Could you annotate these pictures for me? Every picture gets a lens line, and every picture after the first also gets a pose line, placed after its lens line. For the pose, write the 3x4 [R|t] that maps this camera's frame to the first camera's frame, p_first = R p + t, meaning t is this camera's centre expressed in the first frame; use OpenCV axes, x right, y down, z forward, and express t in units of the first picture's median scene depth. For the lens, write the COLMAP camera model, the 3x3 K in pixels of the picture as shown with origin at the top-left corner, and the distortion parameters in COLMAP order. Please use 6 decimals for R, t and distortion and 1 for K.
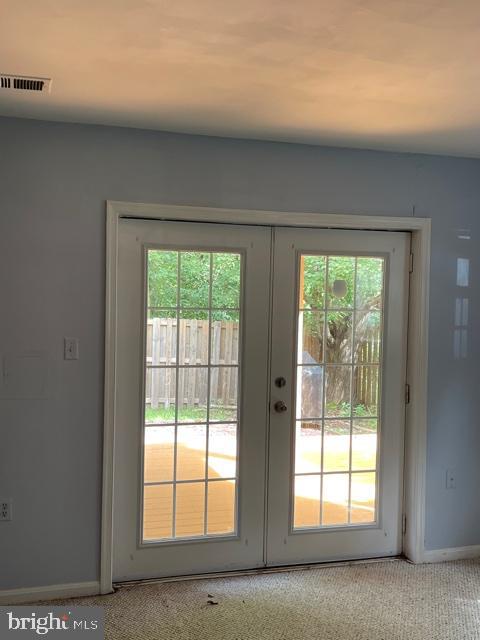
lens RADIAL K [[716.3, 0, 240.0], [0, 716.3, 320.0], [0, 0, 1]] dist [0.034764, 0.022967]
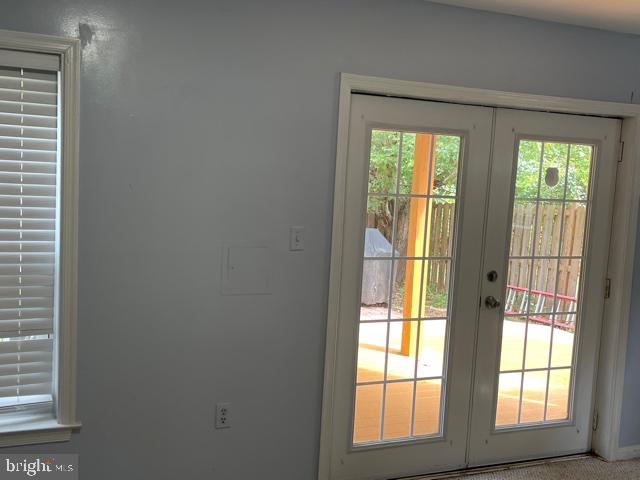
lens RADIAL K [[716.3, 0, 320.0], [0, 716.3, 240.0], [0, 0, 1]] dist [0.034764, 0.022967]
pose [[0.992947, 0.020644, 0.116744, -0.274058], [-0.028864, 0.997188, 0.069157, -0.018271], [-0.114988, -0.072038, 0.990751, 0.097119]]
